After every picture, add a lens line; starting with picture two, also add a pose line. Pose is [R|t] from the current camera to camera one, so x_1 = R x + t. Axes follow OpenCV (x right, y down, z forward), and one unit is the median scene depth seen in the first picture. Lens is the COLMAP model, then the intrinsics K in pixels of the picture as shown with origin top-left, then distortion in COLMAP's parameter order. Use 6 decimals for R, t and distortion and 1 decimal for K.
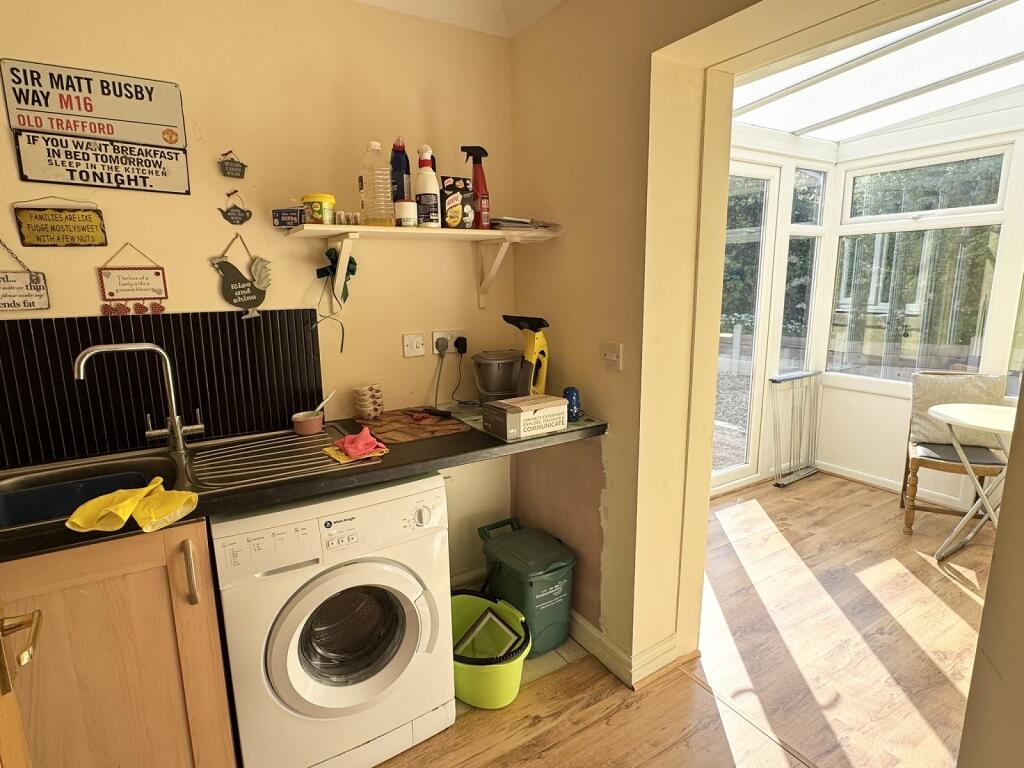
lens RADIAL K [[545.5, 0, 507.8], [0, 545.5, 383.1], [0, 0, 1]] dist [-0.004445, 0.000595]
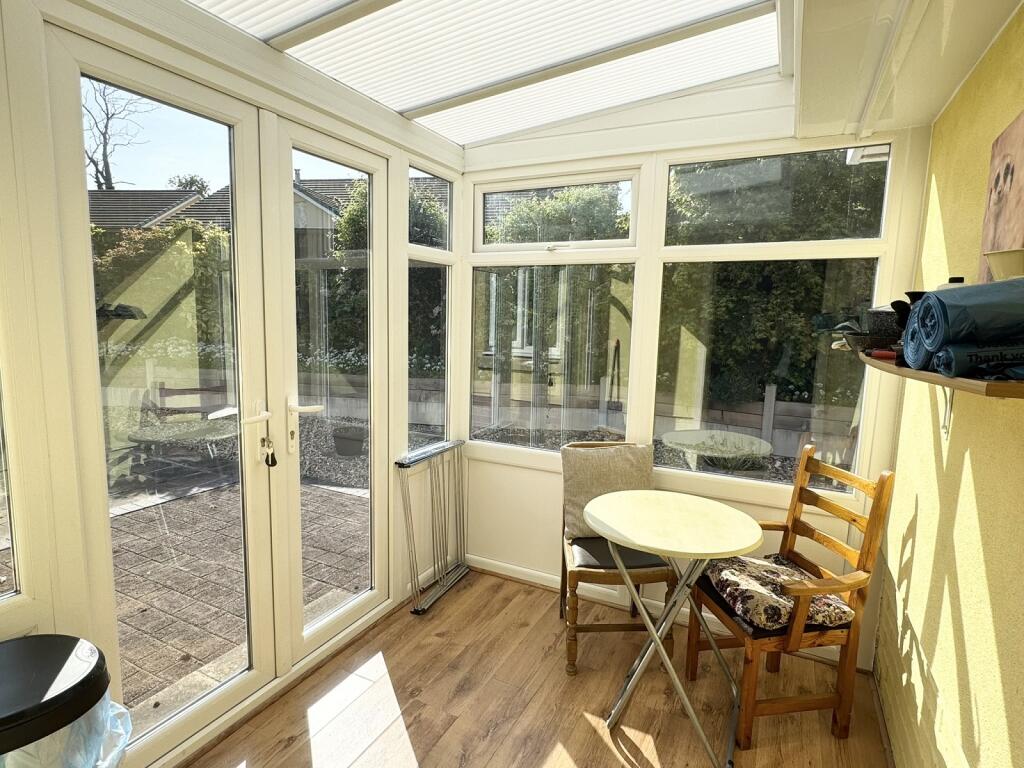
lens RADIAL K [[545.5, 0, 511.5], [0, 545.5, 384.9], [0, 0, 1]] dist [-0.004445, 0.000595]
pose [[0.847586, -0.034689, 0.529524, 0.242175], [0.063980, 0.997262, -0.037080, -0.070988], [-0.526788, 0.065307, 0.847484, 0.328569]]
